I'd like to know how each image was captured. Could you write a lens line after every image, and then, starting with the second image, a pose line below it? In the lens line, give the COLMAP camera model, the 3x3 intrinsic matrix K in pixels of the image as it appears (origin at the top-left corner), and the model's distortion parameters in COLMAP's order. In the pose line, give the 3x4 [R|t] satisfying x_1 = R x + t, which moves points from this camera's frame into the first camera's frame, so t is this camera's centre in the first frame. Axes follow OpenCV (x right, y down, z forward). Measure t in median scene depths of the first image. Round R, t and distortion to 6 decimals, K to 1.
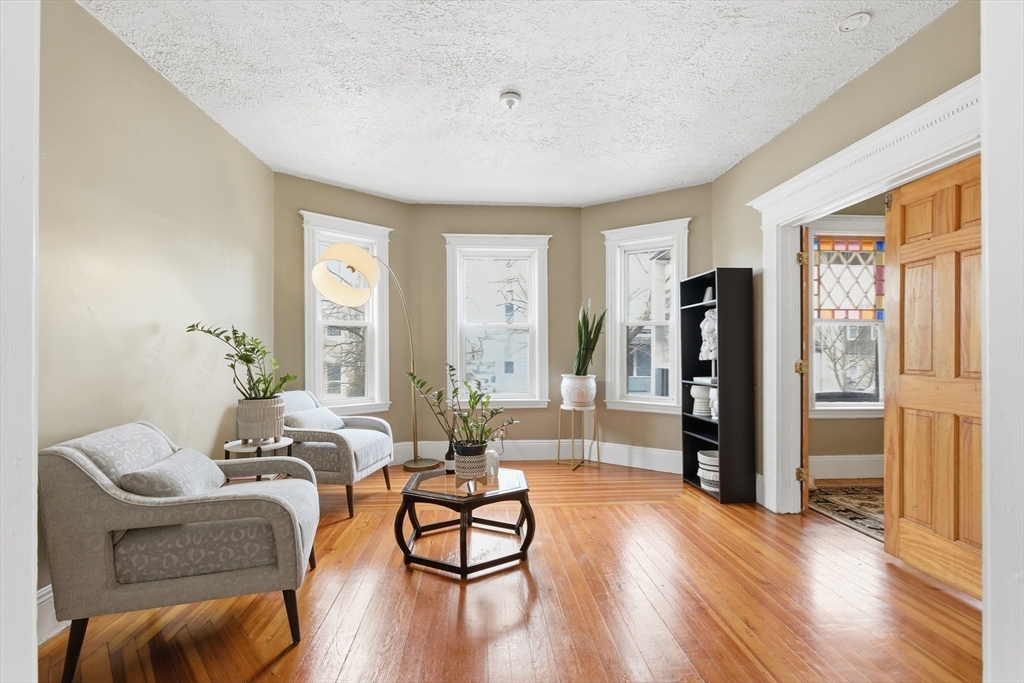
lens RADIAL K [[460.5, 0, 512.8], [0, 460.5, 343.4], [0, 0, 1]] dist [-0.001123, 0.000270]
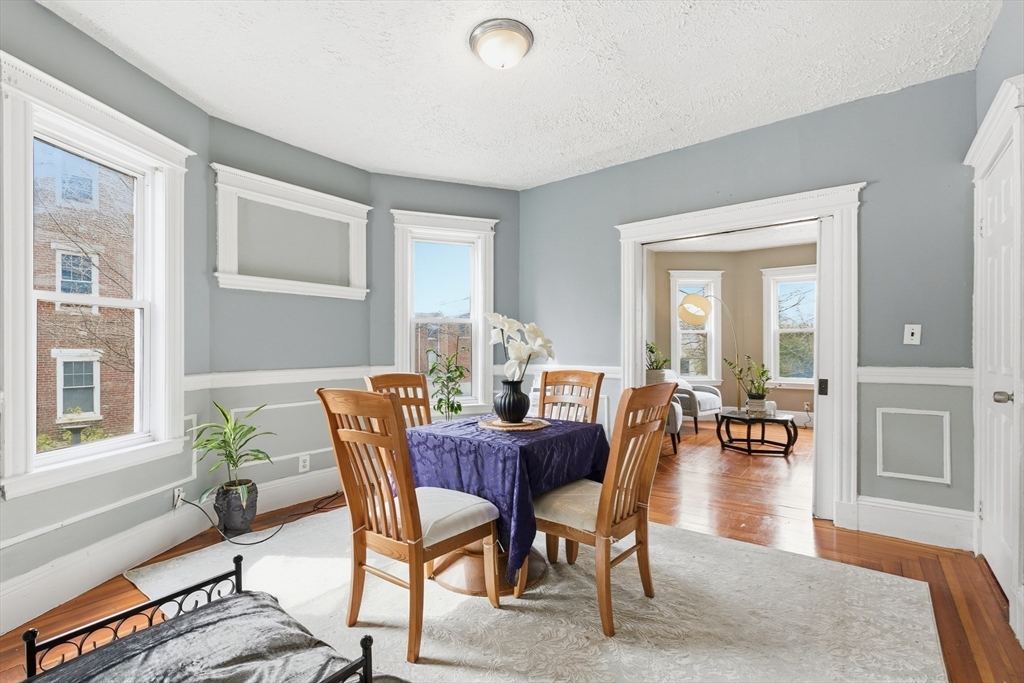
lens RADIAL K [[470.3, 0, 513.7], [0, 470.3, 345.6], [0, 0, 1]] dist [-0.000442, -0.000053]
pose [[0.754846, 0.001935, -0.655899, 0.312899], [0.005399, 0.999943, 0.009163, -0.013643], [0.655880, -0.010458, 0.754793, -0.853668]]
